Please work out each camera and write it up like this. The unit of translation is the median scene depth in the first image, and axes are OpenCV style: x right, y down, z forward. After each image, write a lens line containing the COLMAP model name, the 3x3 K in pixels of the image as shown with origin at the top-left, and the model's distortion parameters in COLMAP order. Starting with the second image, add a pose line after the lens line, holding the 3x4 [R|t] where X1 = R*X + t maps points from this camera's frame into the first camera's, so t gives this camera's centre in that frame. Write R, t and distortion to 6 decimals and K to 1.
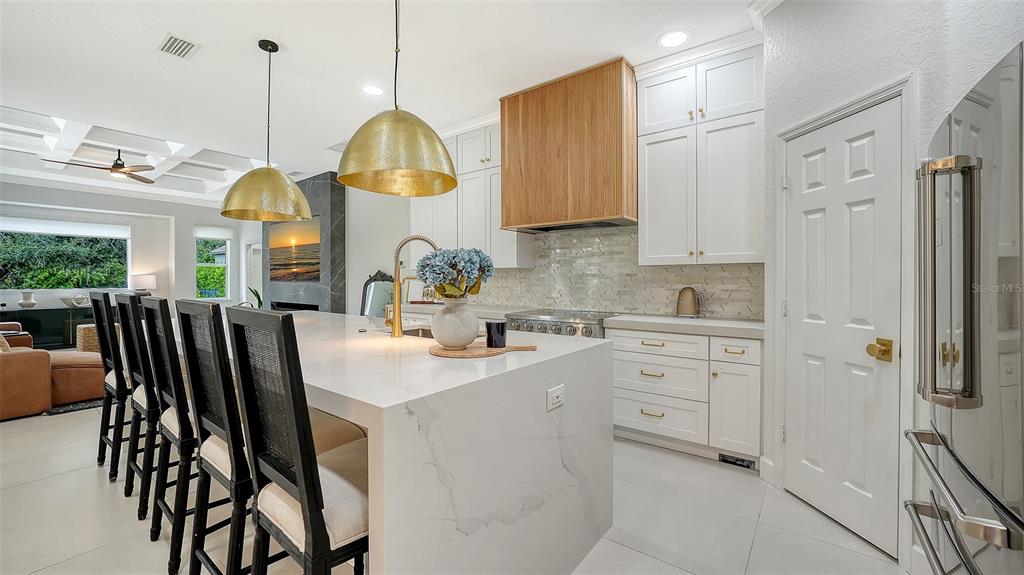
lens RADIAL K [[405.1, 0, 514.8], [0, 405.1, 282.4], [0, 0, 1]] dist [-0.013632, 0.000585]
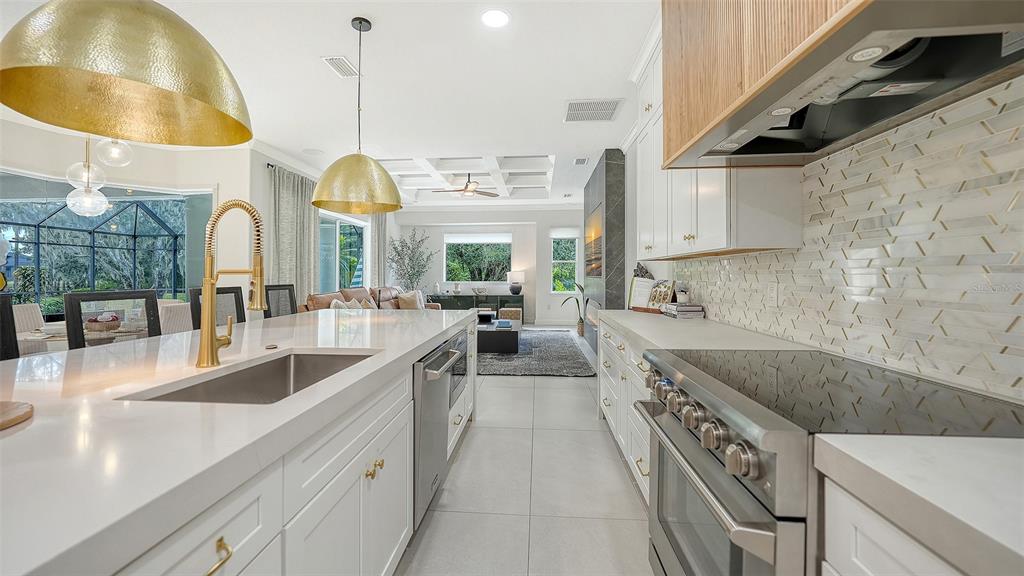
lens RADIAL K [[405.1, 0, 508.8], [0, 405.1, 276.9], [0, 0, 1]] dist [-0.013632, 0.000585]
pose [[0.535651, 0.003967, -0.844430, 0.358949], [-0.005496, 0.999984, 0.001211, -0.005819], [0.844421, 0.003992, 0.535664, 0.802474]]
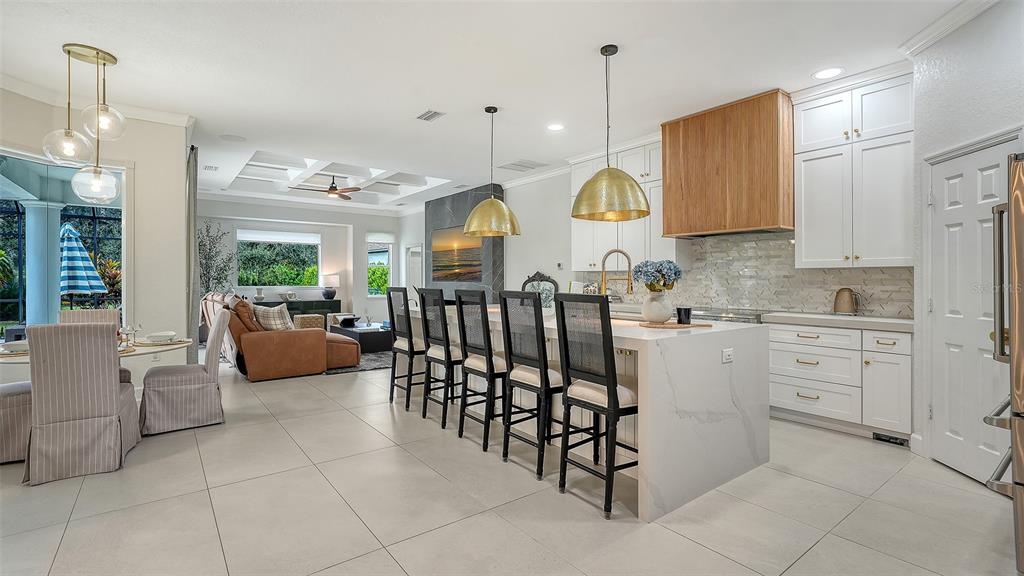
lens RADIAL K [[465.2, 0, 509.4], [0, 465.2, 275.2], [0, 0, 1]] dist [-0.000528, -0.000456]
pose [[0.961852, 0.001590, -0.273565, -0.111426], [-0.006385, 0.999841, -0.016639, 0.004350], [0.273495, 0.017751, 0.961709, -0.491452]]
